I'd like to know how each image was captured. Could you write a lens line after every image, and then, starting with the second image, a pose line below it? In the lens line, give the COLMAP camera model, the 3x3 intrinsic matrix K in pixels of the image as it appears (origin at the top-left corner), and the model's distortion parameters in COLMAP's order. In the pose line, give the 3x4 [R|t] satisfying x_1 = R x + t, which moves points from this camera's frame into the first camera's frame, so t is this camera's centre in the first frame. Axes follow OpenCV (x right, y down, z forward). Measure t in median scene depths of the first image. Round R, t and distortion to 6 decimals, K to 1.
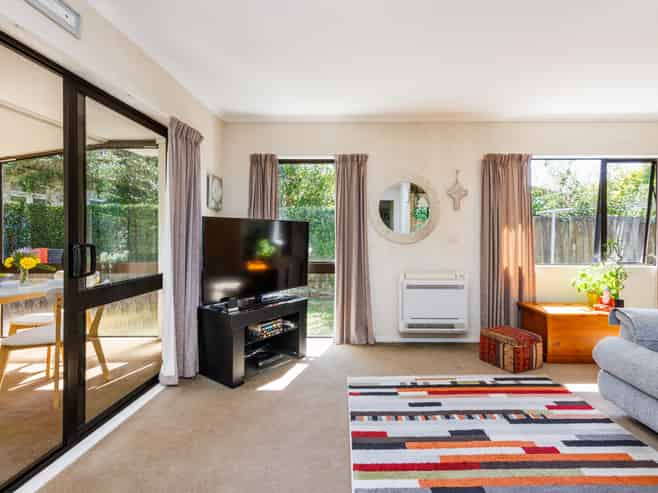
lens RADIAL K [[297.7, 0, 329.3], [0, 297.7, 248.5], [0, 0, 1]] dist [0.012629, -0.000143]
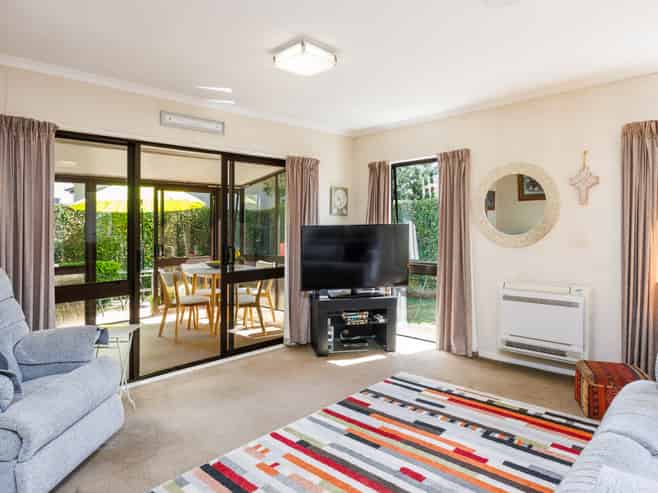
lens RADIAL K [[368.8, 0, 329.3], [0, 368.8, 243.9], [0, 0, 1]] dist [0.006480, -0.000619]
pose [[0.750133, 0.013018, -0.661158, 0.754880], [-0.007782, 0.999911, 0.010859, -0.043228], [0.661241, -0.003001, 0.750168, -0.174804]]
